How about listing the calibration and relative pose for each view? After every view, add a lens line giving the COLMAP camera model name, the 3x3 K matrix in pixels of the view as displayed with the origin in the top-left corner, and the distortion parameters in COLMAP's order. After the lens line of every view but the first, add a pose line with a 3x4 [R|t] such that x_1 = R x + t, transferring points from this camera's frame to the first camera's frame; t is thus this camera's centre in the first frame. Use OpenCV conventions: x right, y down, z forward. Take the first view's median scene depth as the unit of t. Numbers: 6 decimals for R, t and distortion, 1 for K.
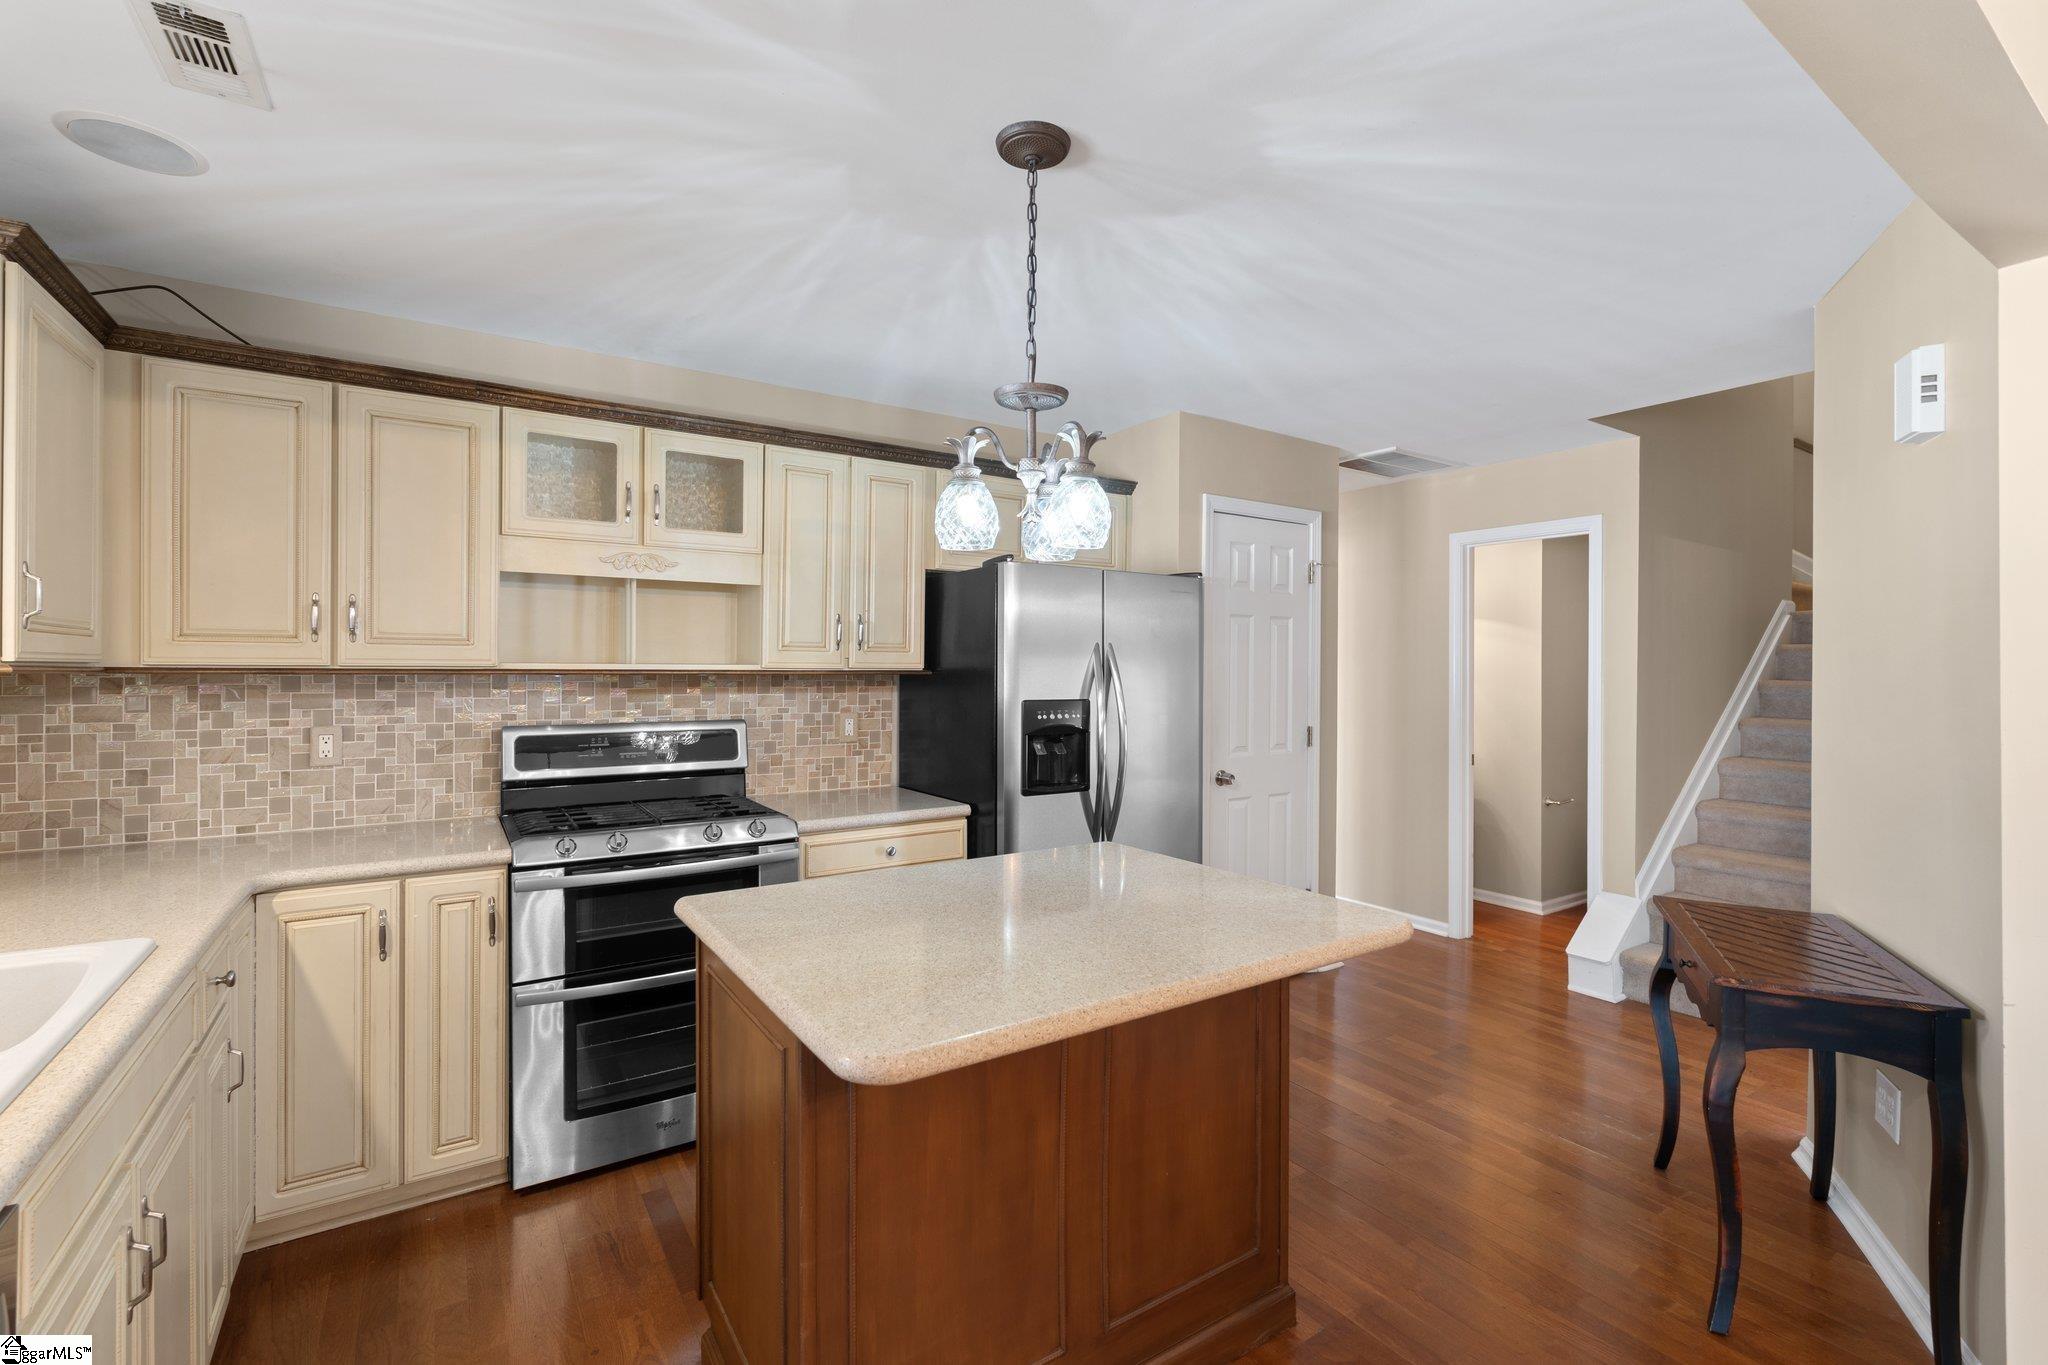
lens RADIAL K [[889.8, 0, 1030.8], [0, 889.8, 671.1], [0, 0, 1]] dist [-0.001706, -0.000088]
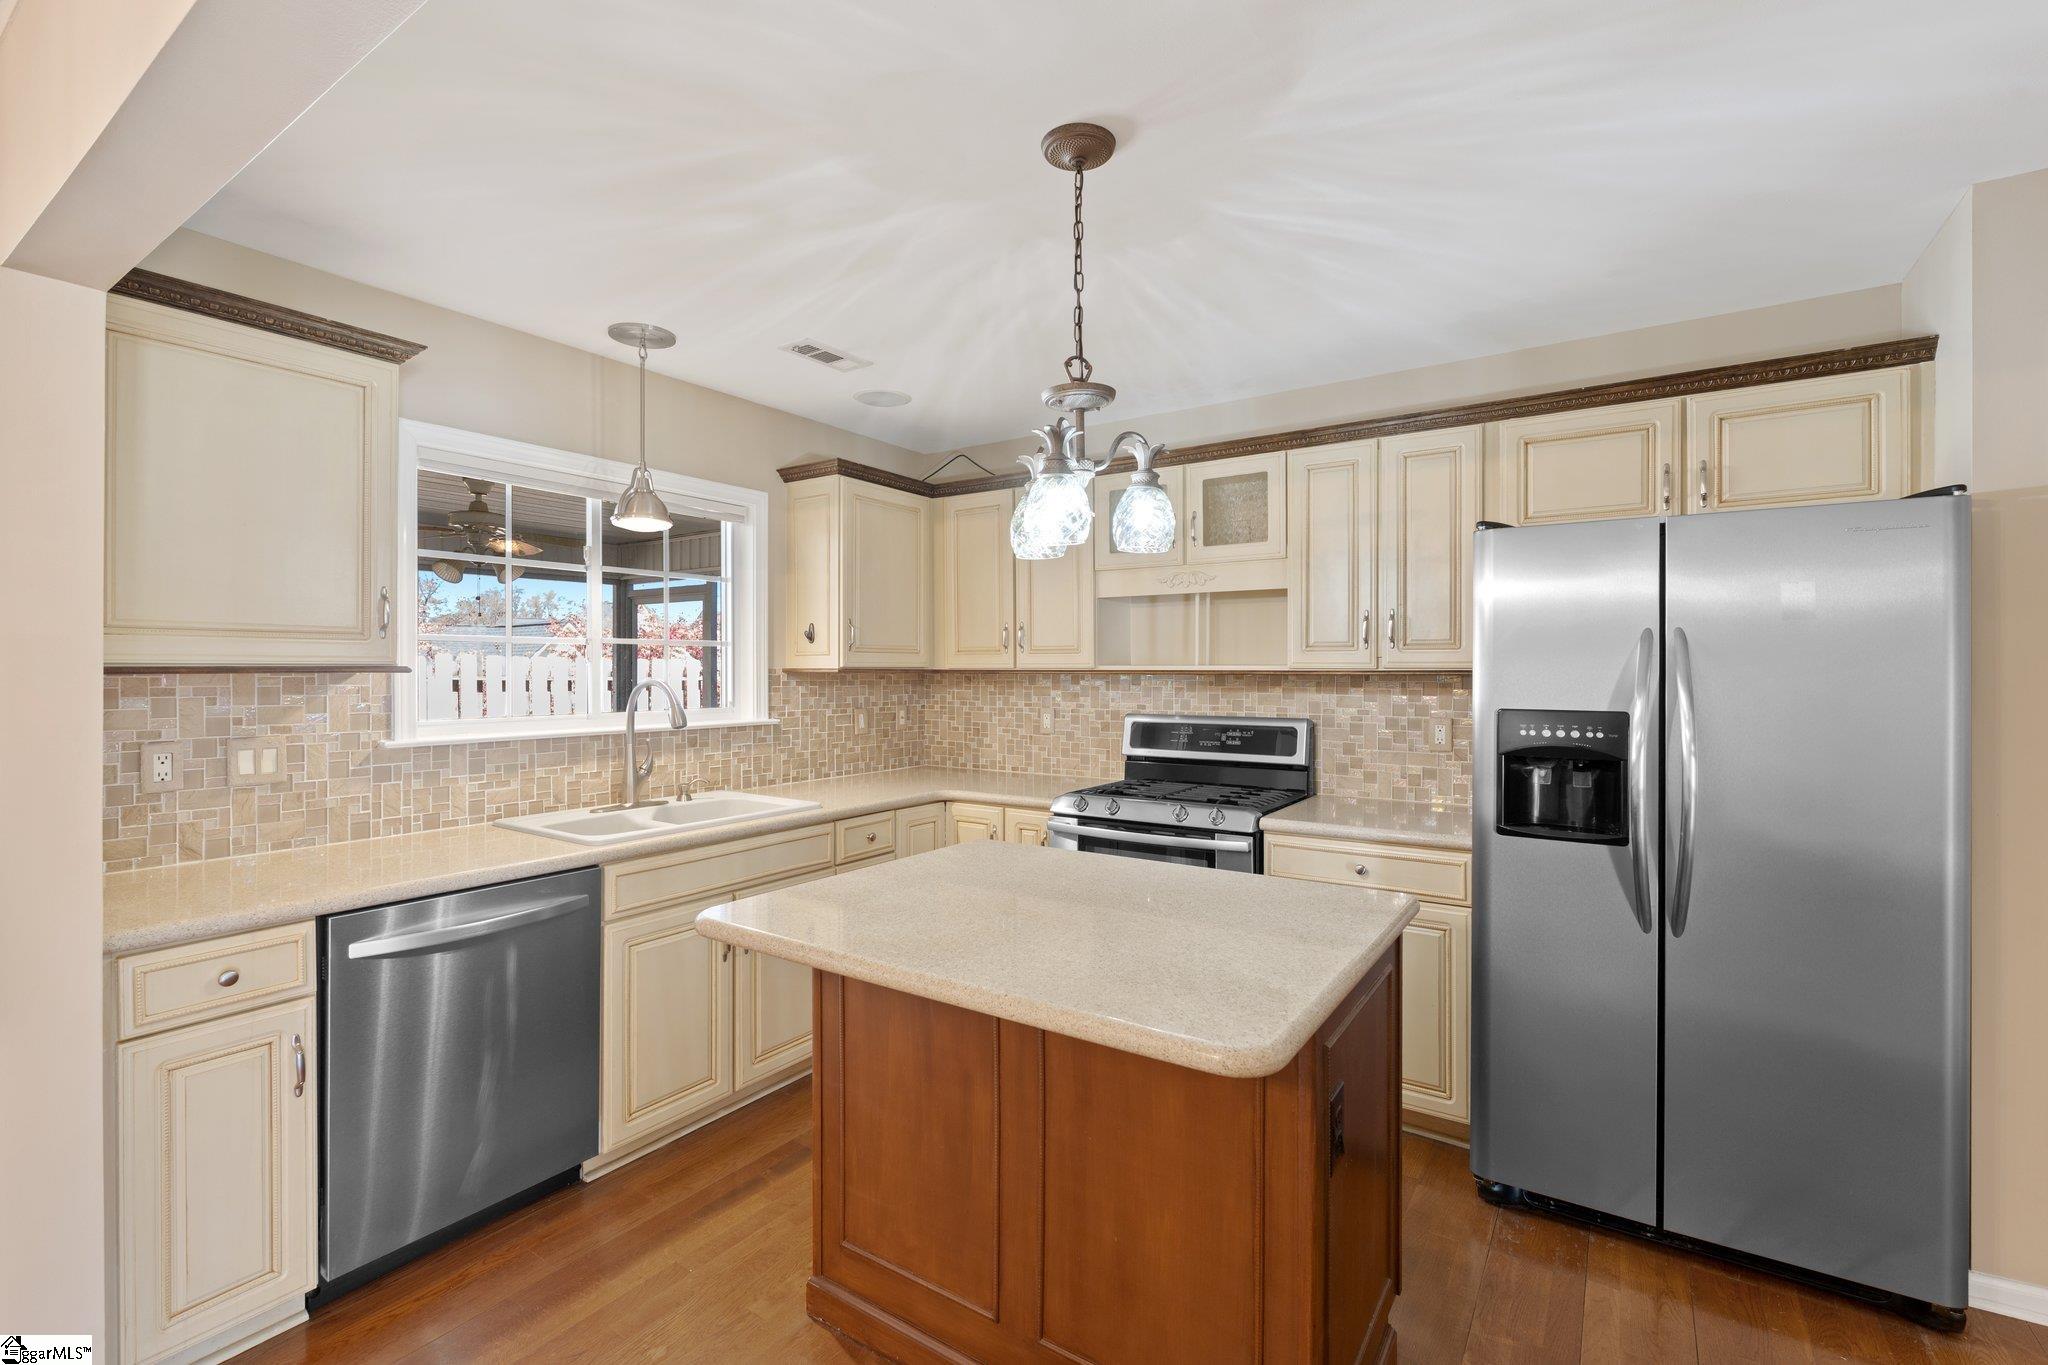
lens RADIAL K [[889.8, 0, 1030.8], [0, 889.8, 671.1], [0, 0, 1]] dist [-0.001706, -0.000088]
pose [[0.387399, -0.001947, -0.921910, 0.584443], [-0.000132, 0.999998, -0.002167, 0.002134], [0.921912, 0.000961, 0.387398, 0.361351]]
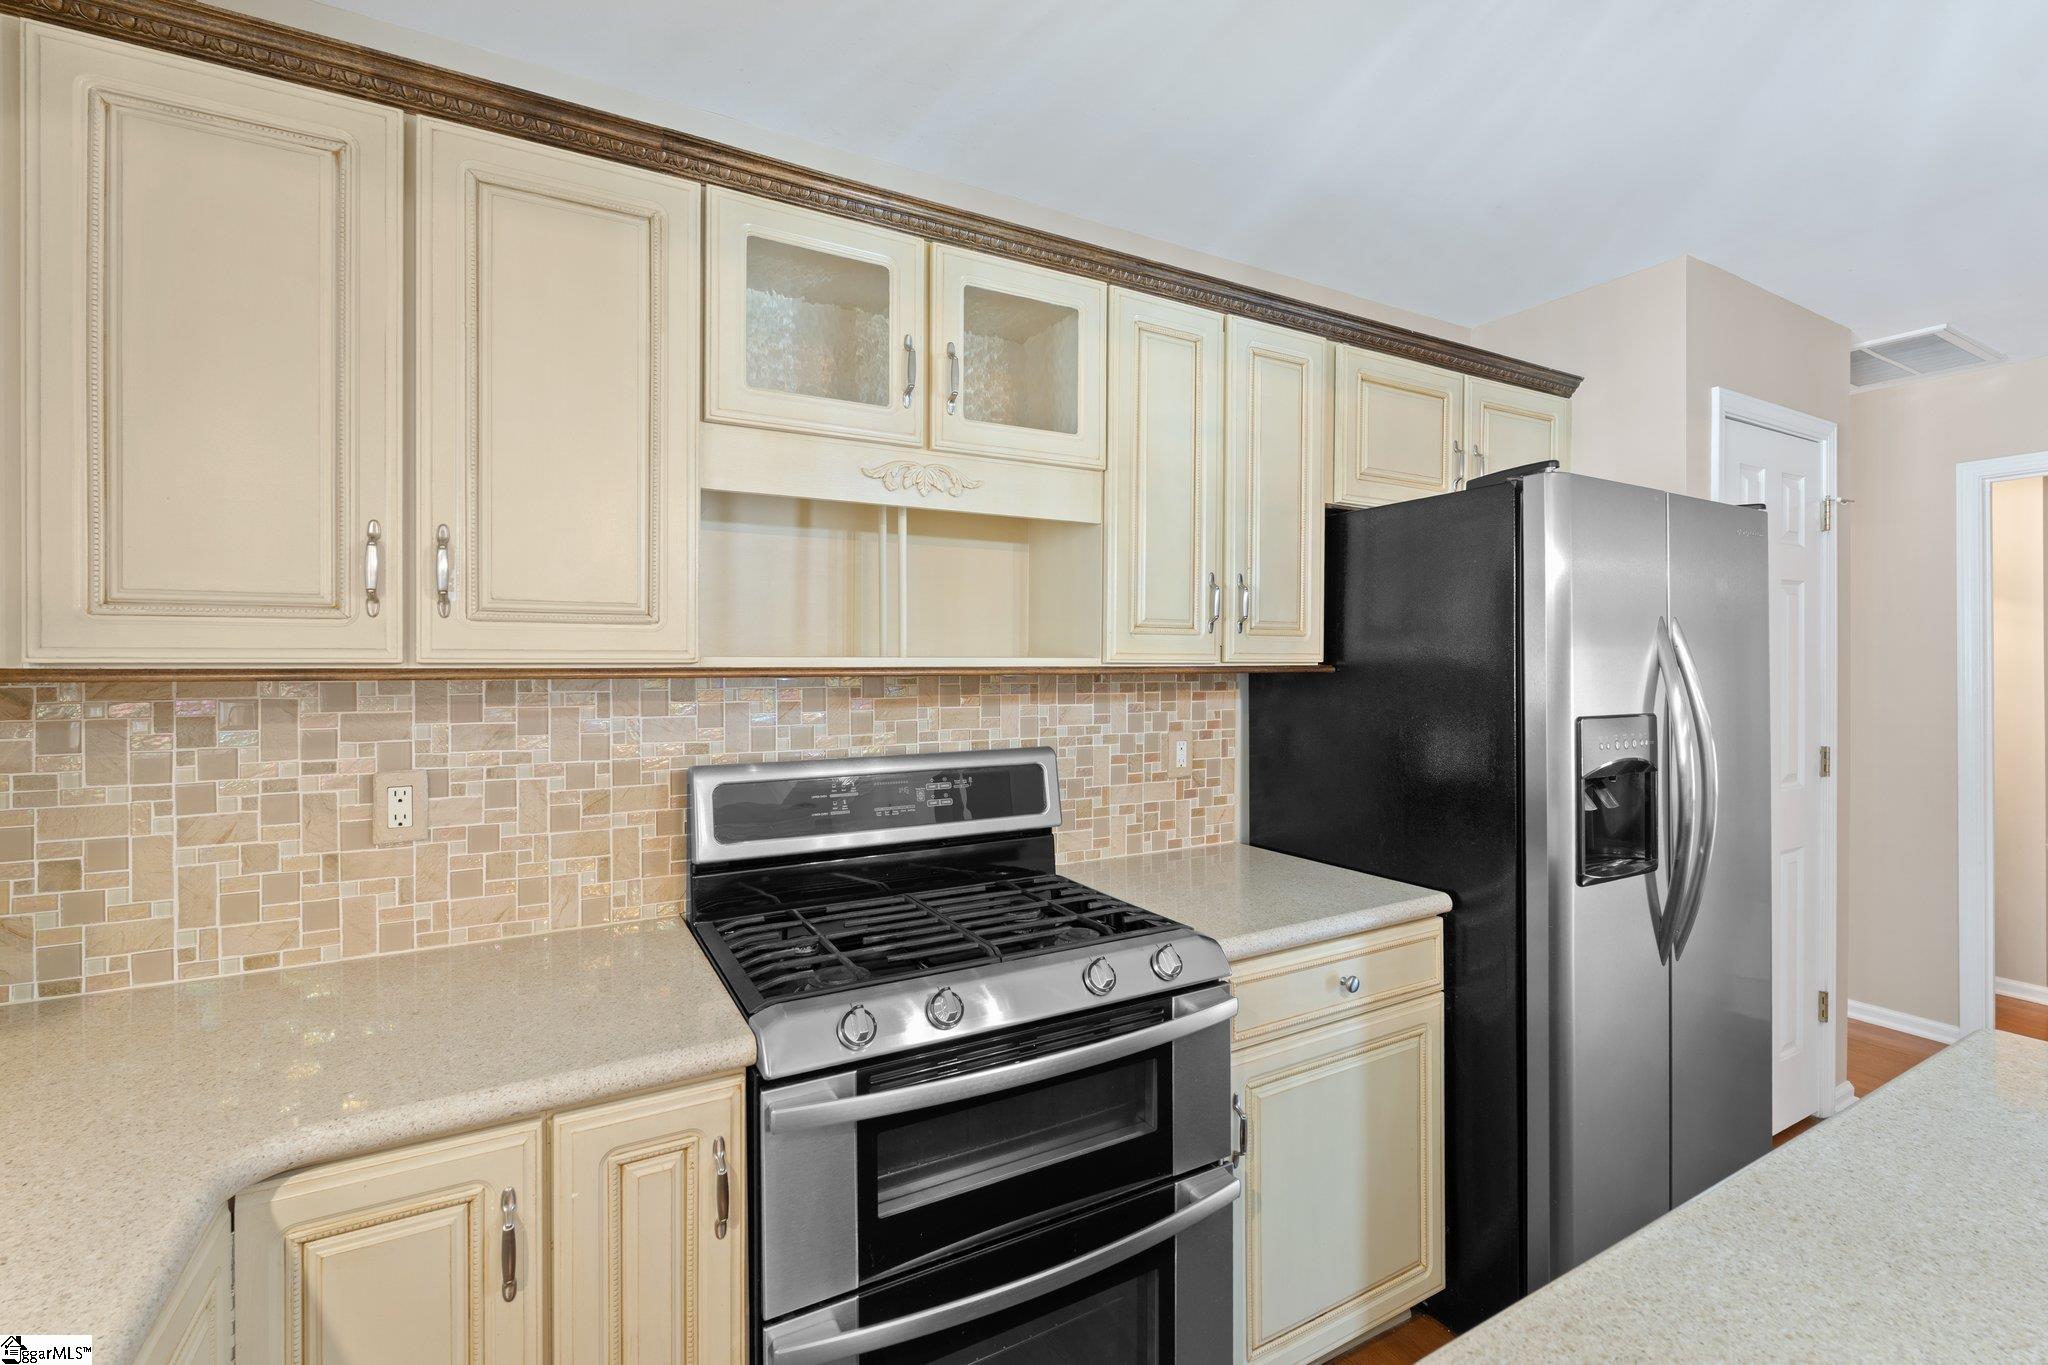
lens RADIAL K [[903.7, 0, 1043.8], [0, 903.7, 664.3], [0, 0, 1]] dist [-0.003179, -0.000085]
pose [[0.997684, -0.005469, -0.067801, -0.332125], [0.005409, 0.999985, -0.001074, -0.002584], [0.067806, 0.000705, 0.997698, 0.437852]]
